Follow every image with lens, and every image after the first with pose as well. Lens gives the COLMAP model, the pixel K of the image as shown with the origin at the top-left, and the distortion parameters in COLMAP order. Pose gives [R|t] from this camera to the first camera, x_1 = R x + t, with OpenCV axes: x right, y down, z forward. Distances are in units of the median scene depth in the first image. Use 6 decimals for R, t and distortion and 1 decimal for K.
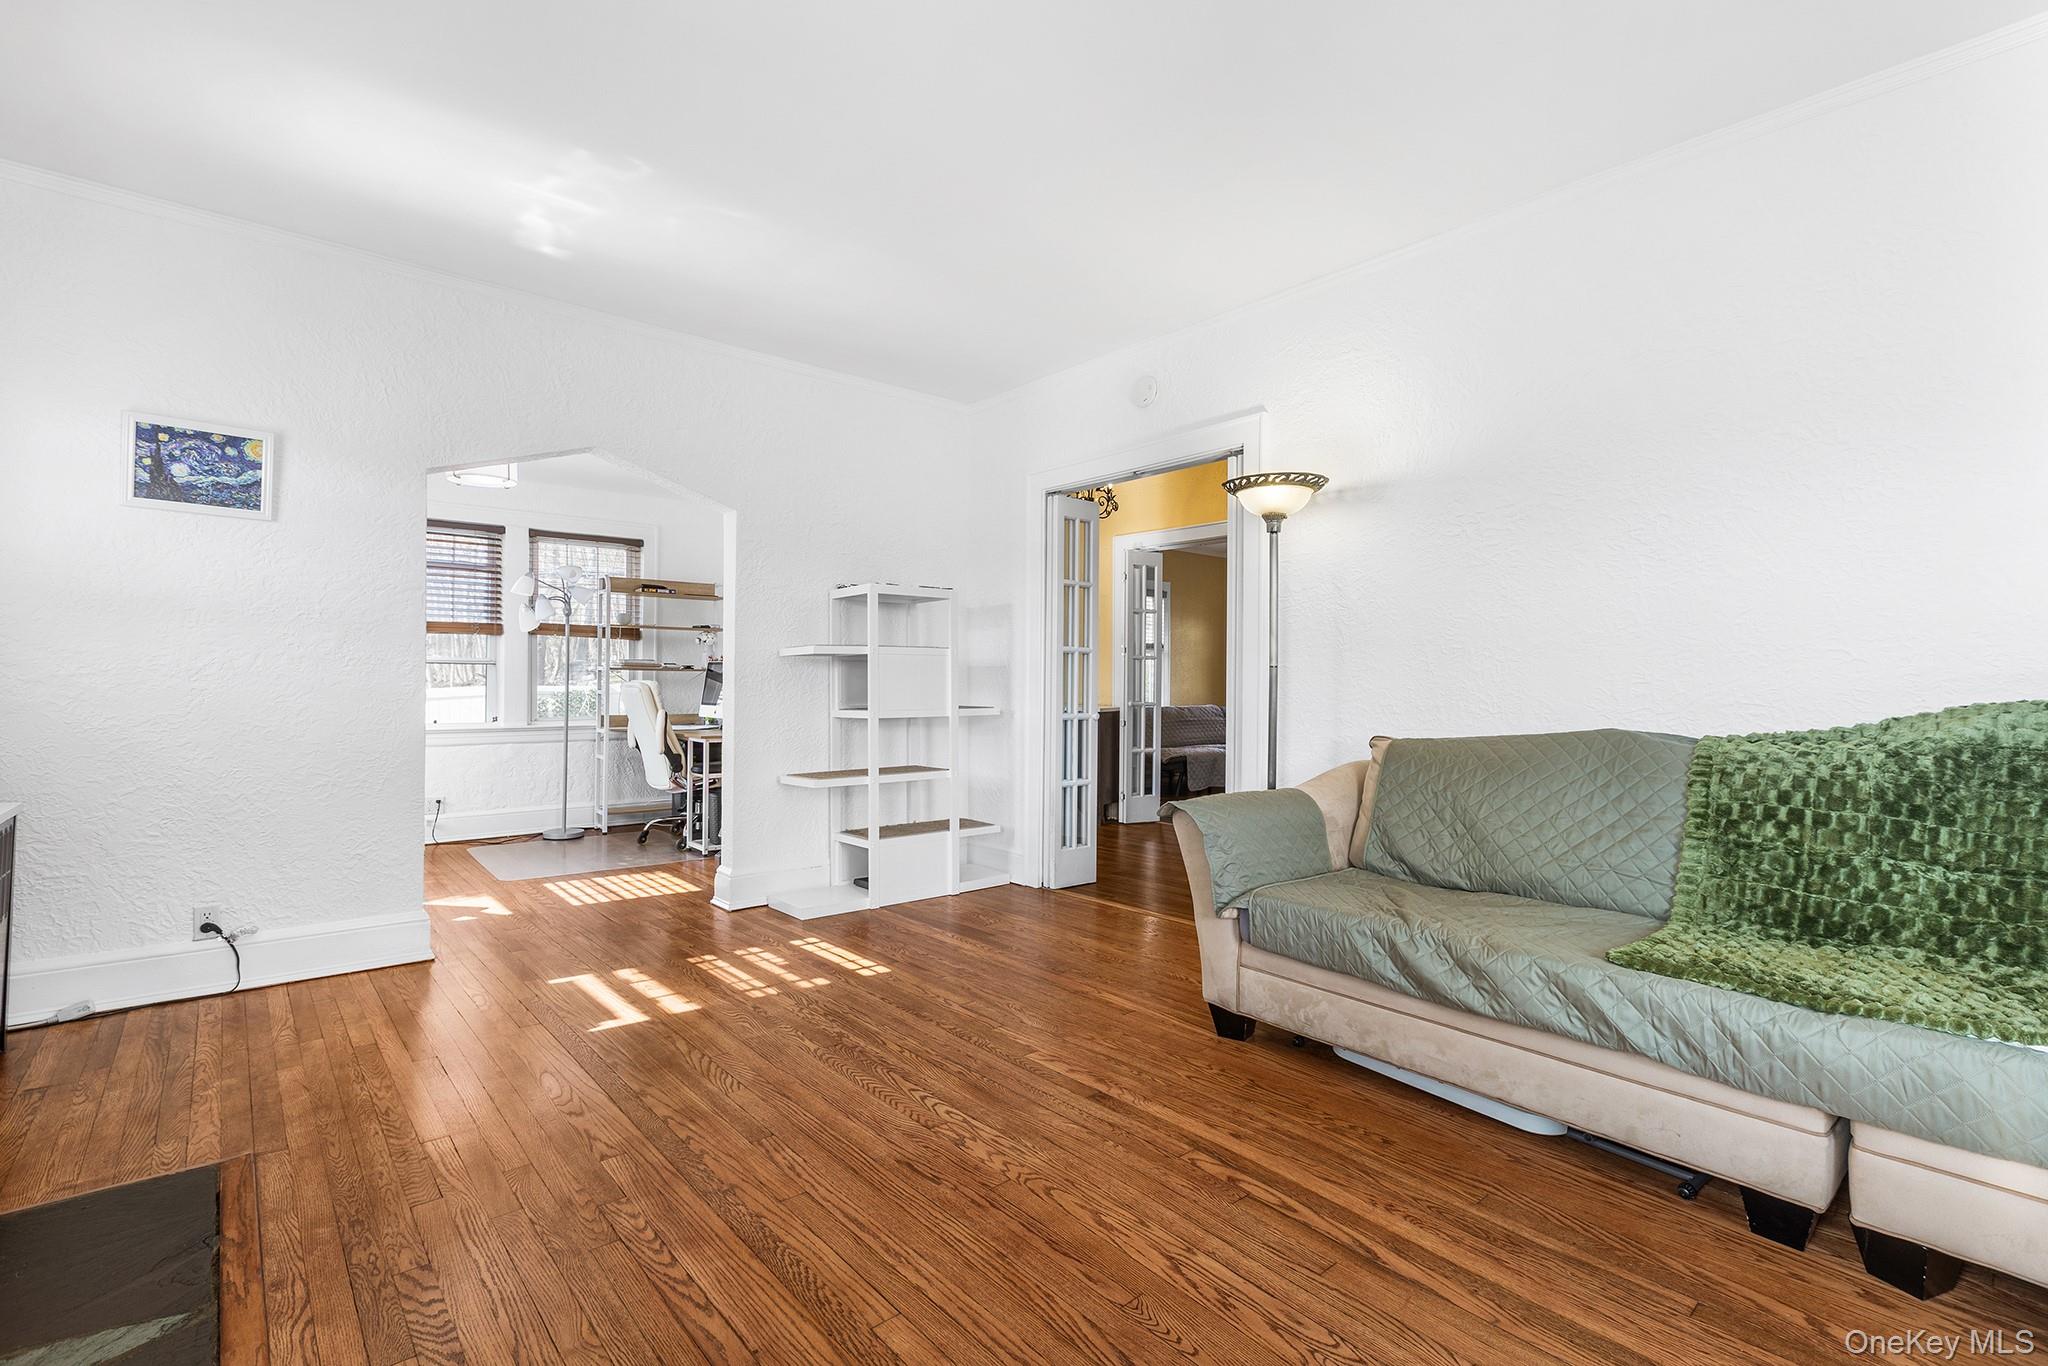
lens RADIAL K [[931.3, 0, 1019.2], [0, 931.3, 677.0], [0, 0, 1]] dist [-0.000744, -0.000592]
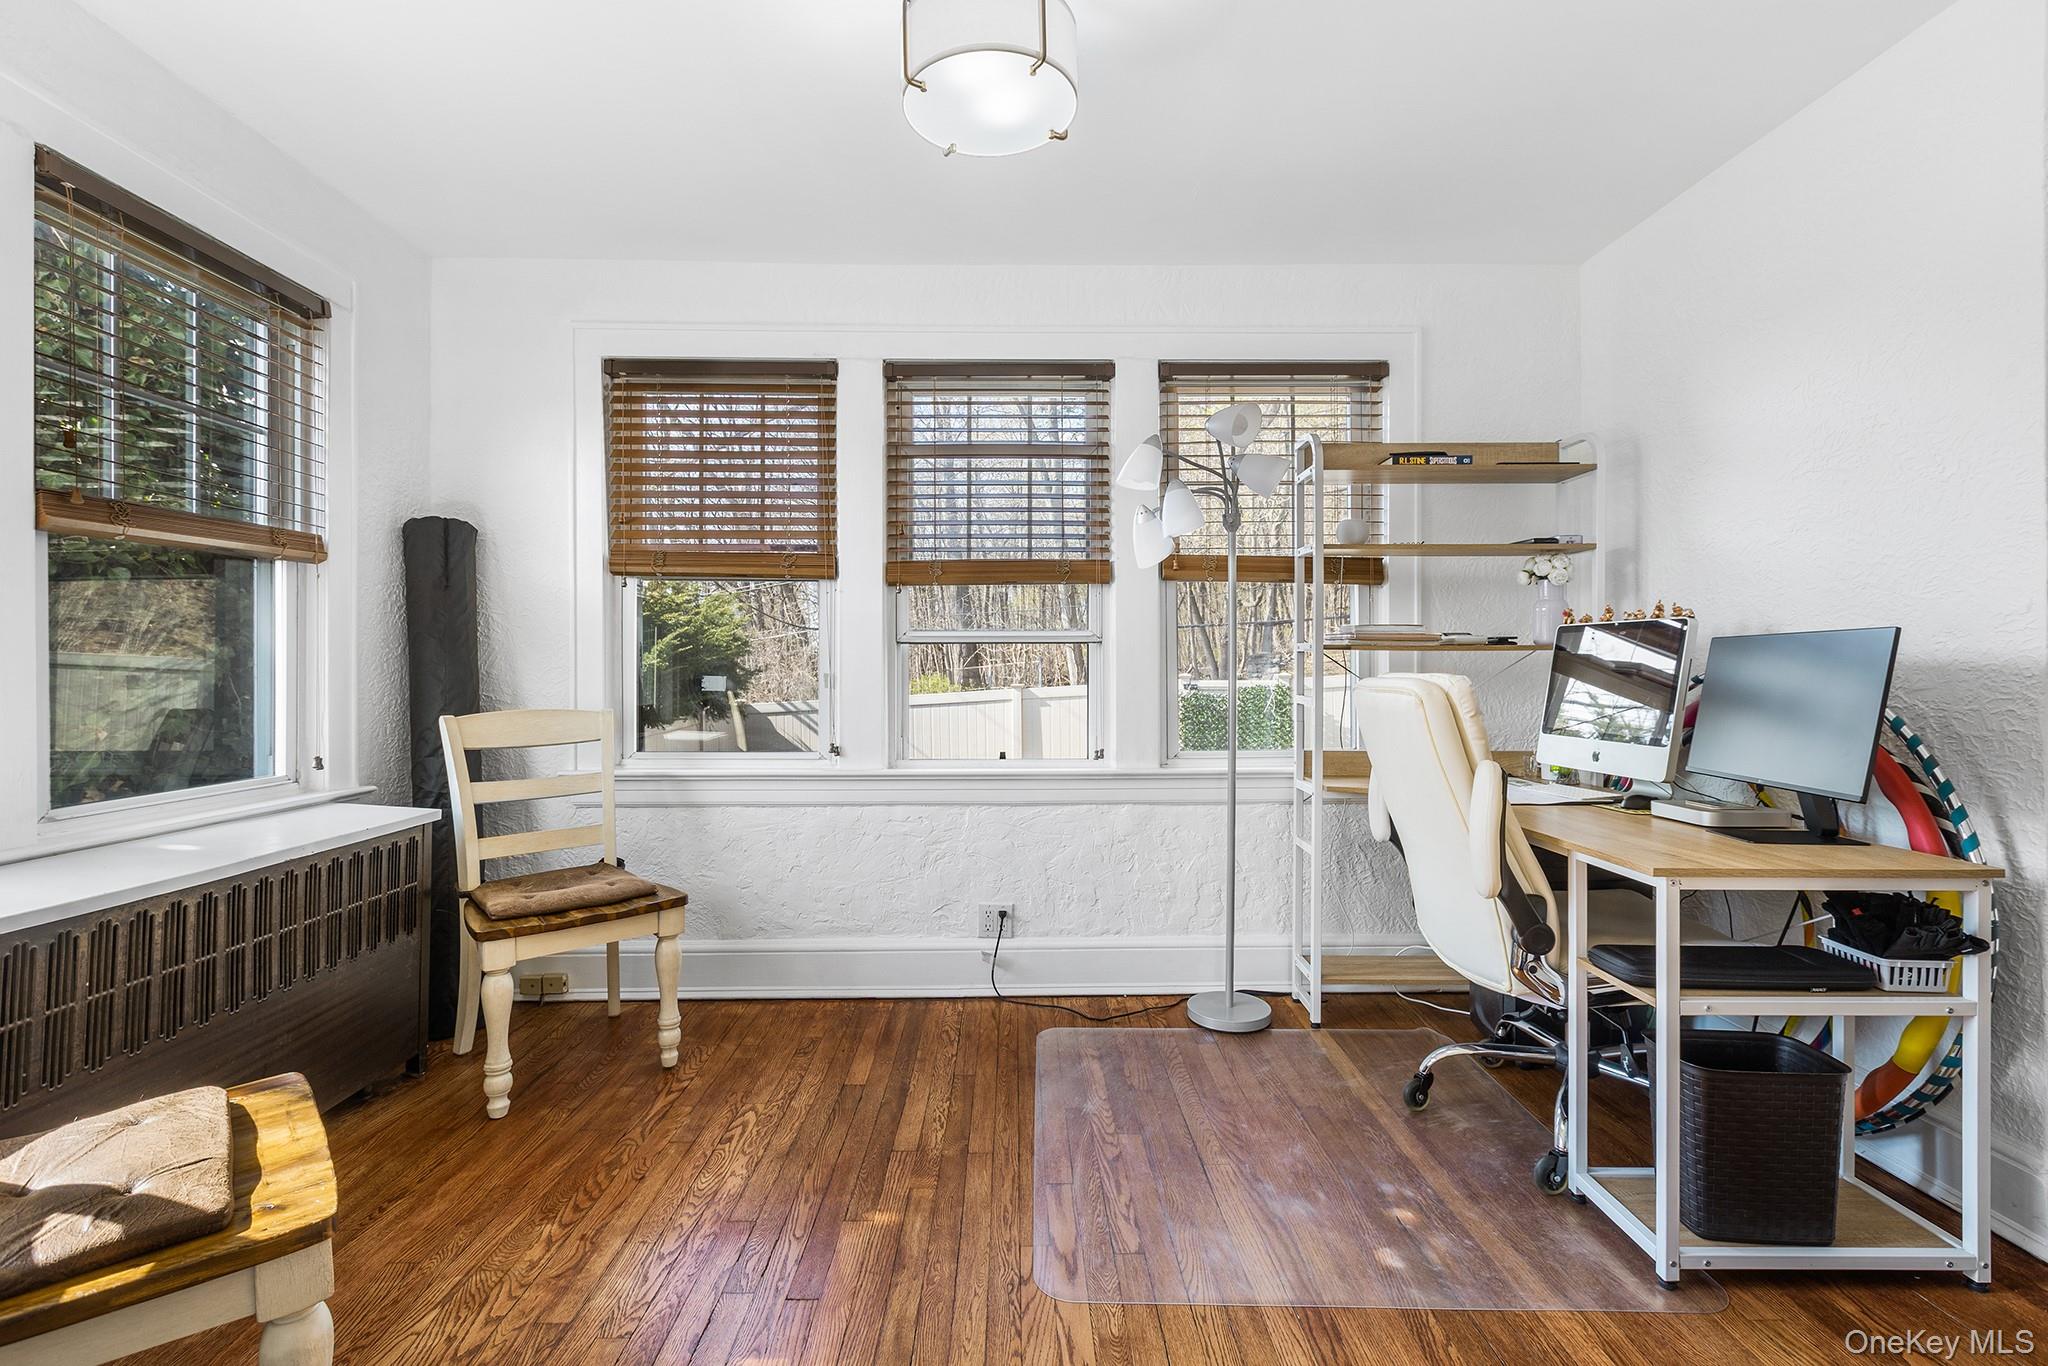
lens RADIAL K [[931.3, 0, 1019.2], [0, 931.3, 677.0], [0, 0, 1]] dist [-0.000744, -0.000592]
pose [[0.764913, -0.003703, -0.644123, -0.270766], [0.010205, 0.999928, 0.006370, 0.000850], [0.644052, -0.011446, 0.764896, 0.580783]]
